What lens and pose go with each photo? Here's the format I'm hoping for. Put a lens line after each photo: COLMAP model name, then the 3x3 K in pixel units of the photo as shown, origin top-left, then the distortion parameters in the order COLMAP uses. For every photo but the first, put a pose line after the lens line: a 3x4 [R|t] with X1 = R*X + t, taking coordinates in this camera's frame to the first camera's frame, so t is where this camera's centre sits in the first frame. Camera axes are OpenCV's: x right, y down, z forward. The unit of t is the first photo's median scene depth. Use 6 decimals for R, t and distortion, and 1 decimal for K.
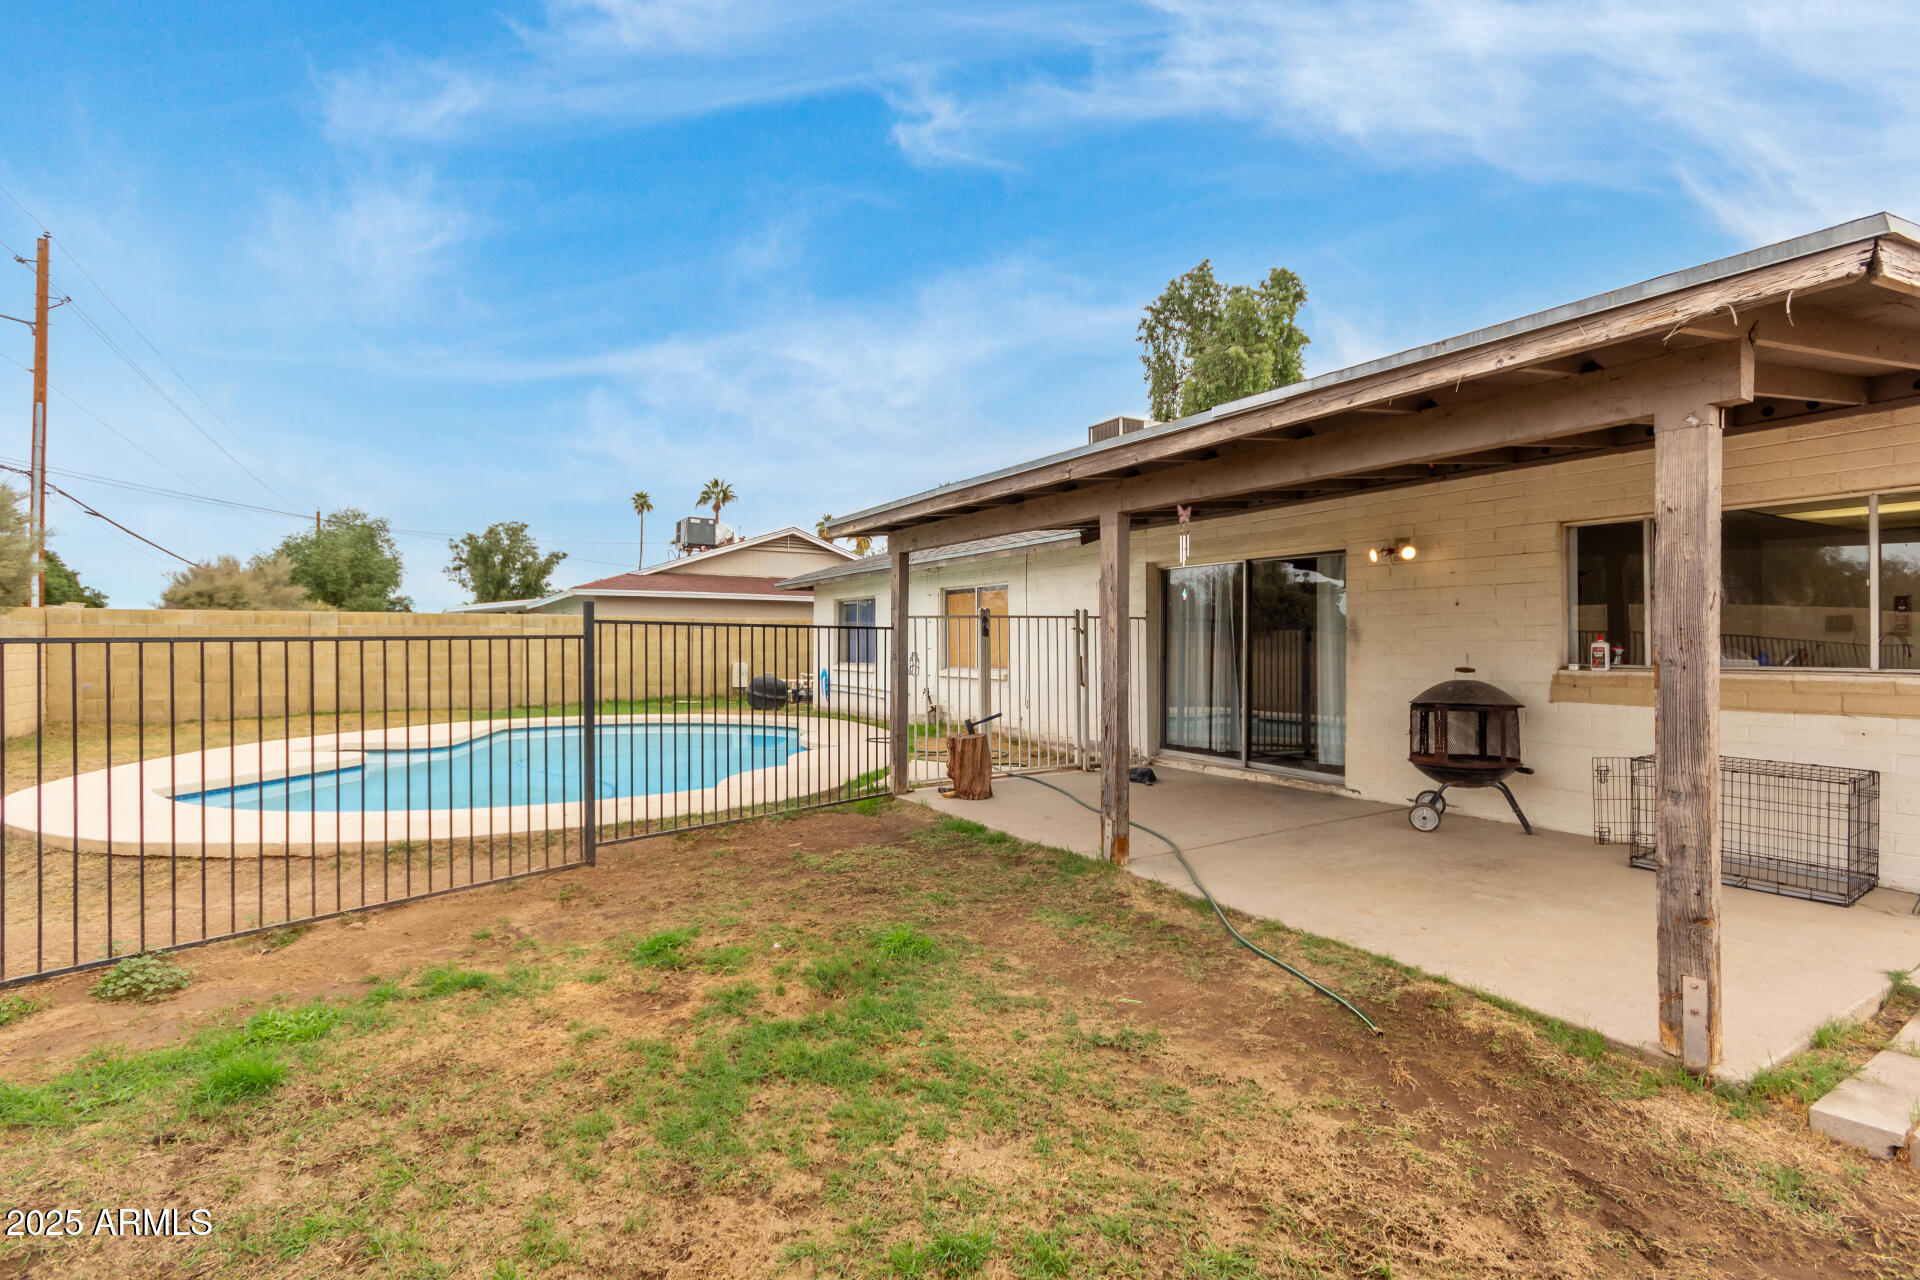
lens RADIAL K [[905.6, 0, 966.2], [0, 905.6, 632.4], [0, 0, 1]] dist [0.004203, 0.001142]
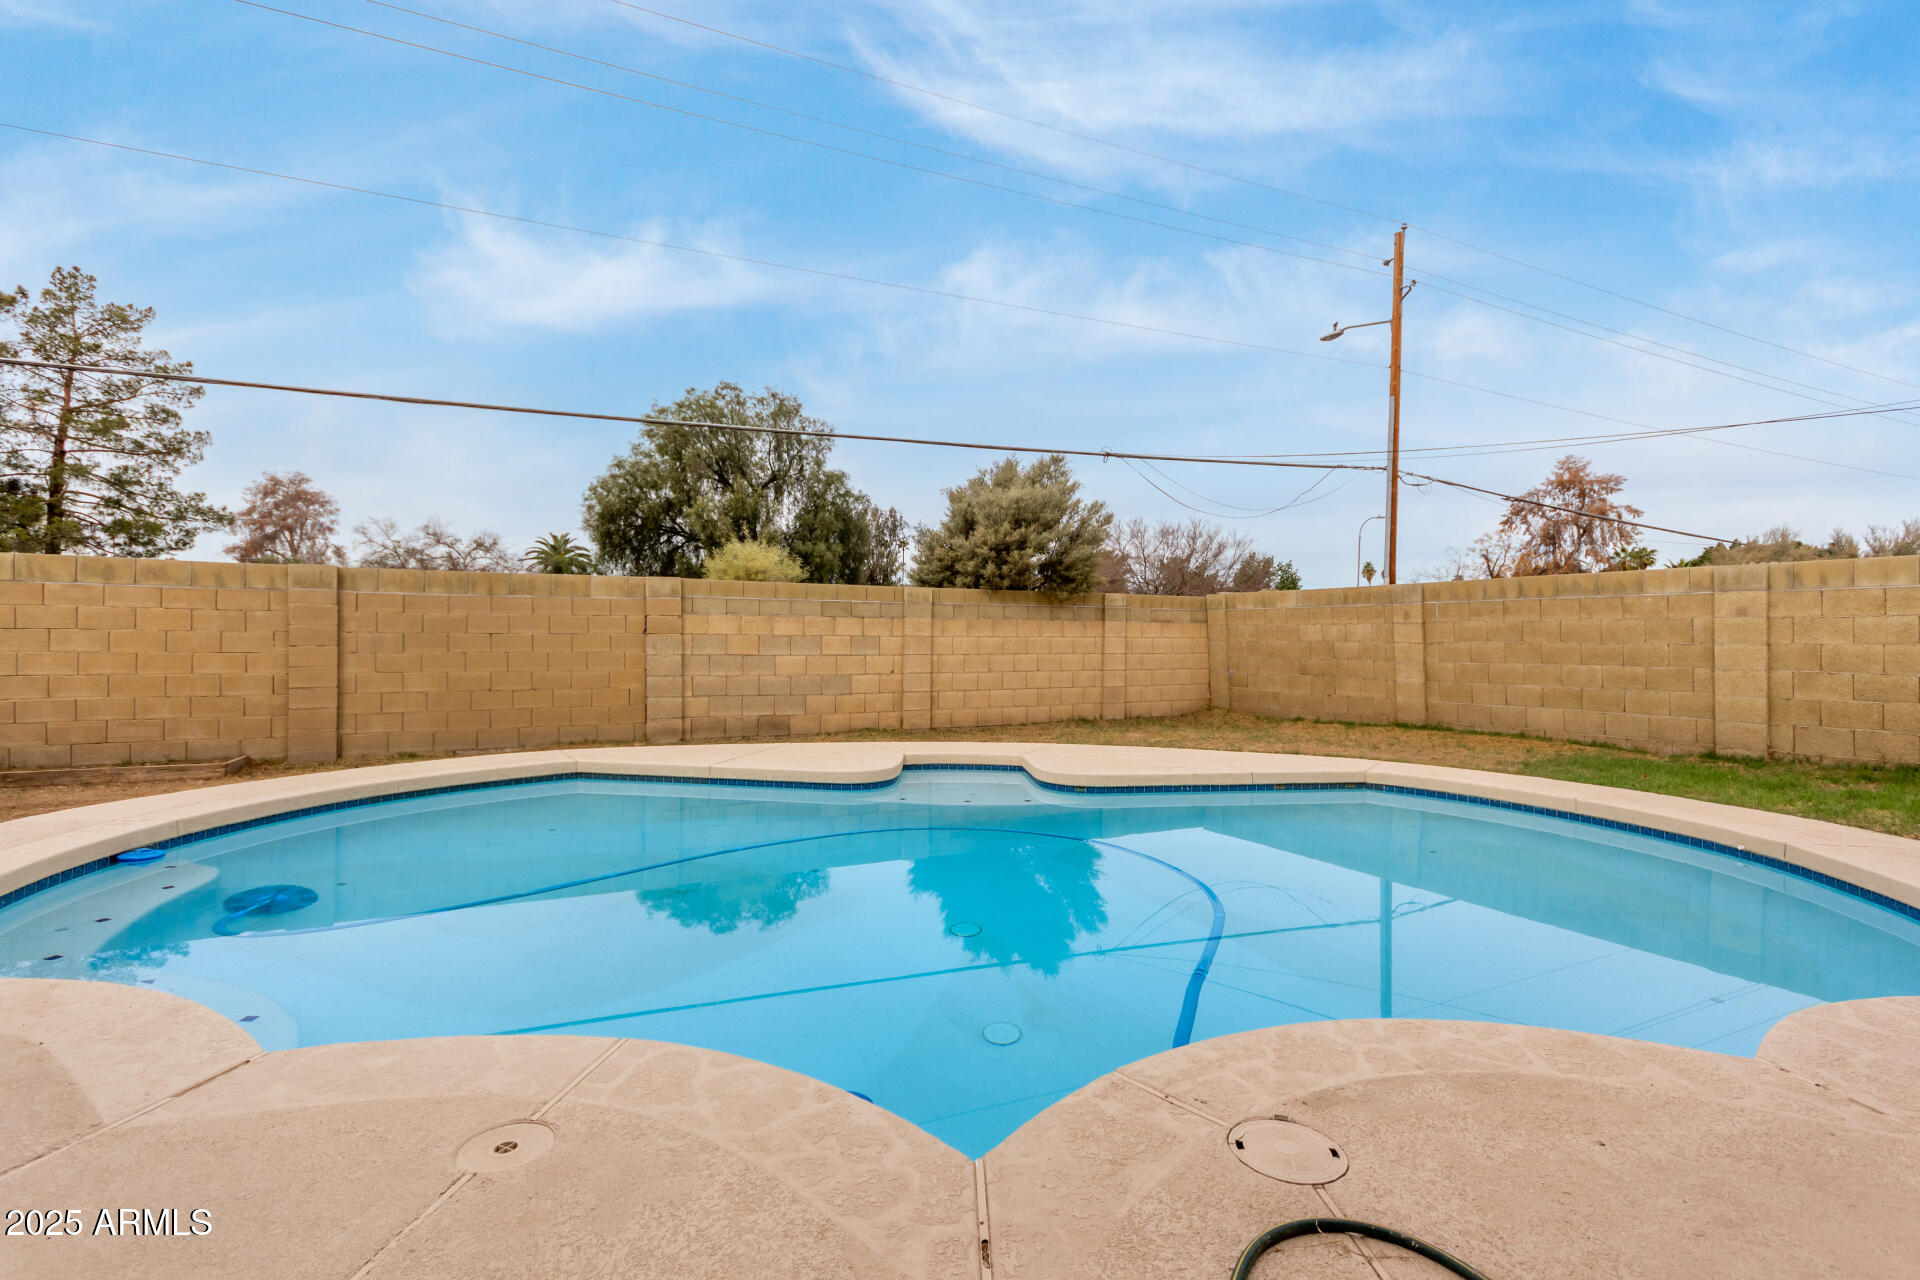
lens RADIAL K [[905.6, 0, 963.0], [0, 905.6, 655.8], [0, 0, 1]] dist [0.004203, 0.001142]
pose [[-0.058483, 0.016617, -0.998150, 0.012612], [0.001521, 0.999862, 0.016556, 0.013139], [0.998287, -0.000550, -0.058500, 0.425972]]
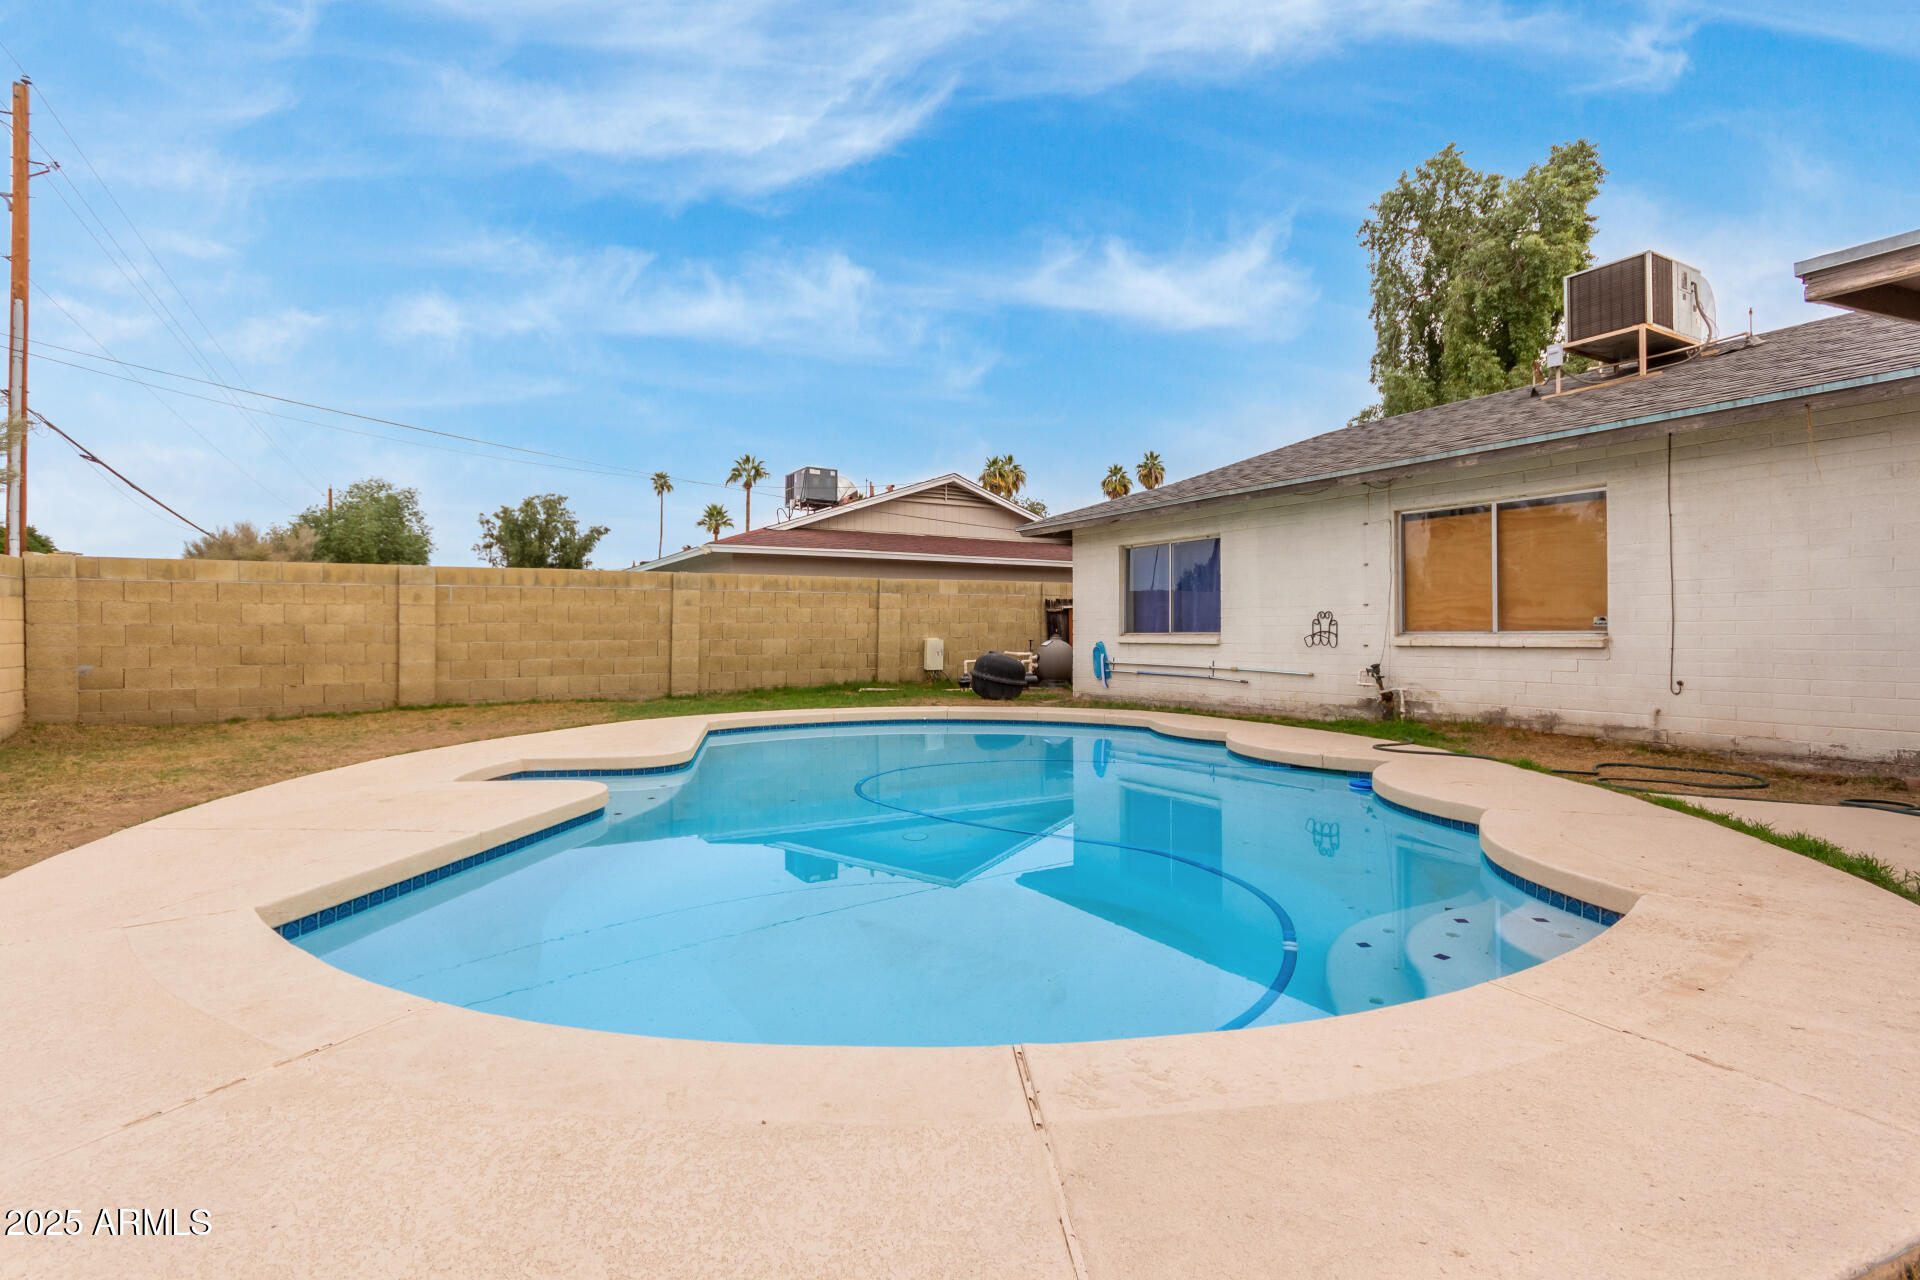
lens RADIAL K [[905.6, 0, 961.5], [0, 905.6, 622.5], [0, 0, 1]] dist [0.004203, 0.001142]
pose [[0.999983, -0.005765, -0.000330, -0.172081], [0.005765, 0.999980, 0.002551, 0.013861], [0.000315, -0.002553, 0.999997, 0.177220]]
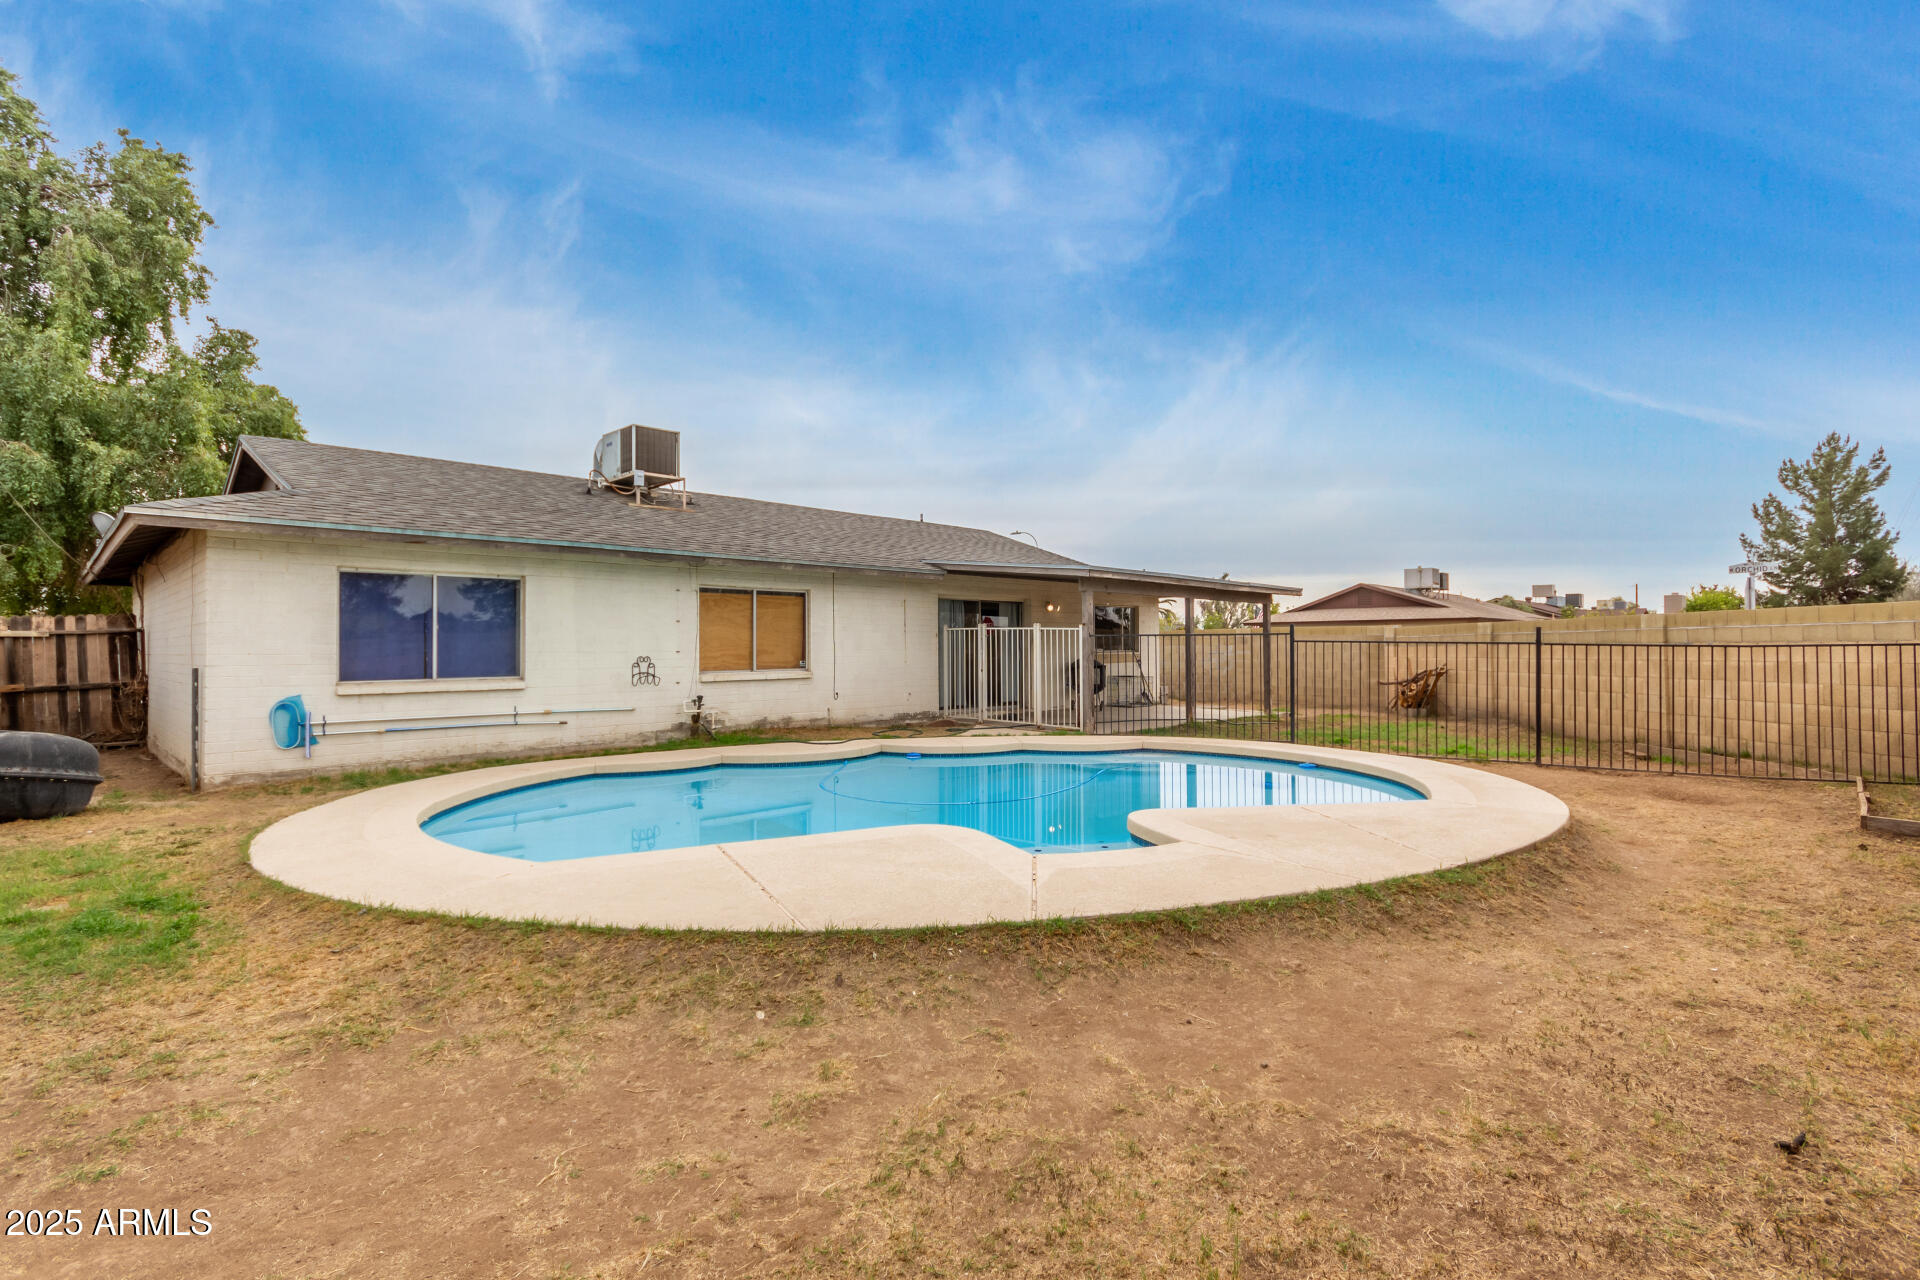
lens RADIAL K [[905.6, 0, 960.0], [0, 905.6, 641.1], [0, 0, 1]] dist [0.004203, 0.001142]
pose [[-0.254686, 0.003835, 0.967016, -0.488016], [-0.008161, 0.999948, -0.006115, 0.005323], [-0.966989, -0.009449, -0.254642, 0.496258]]
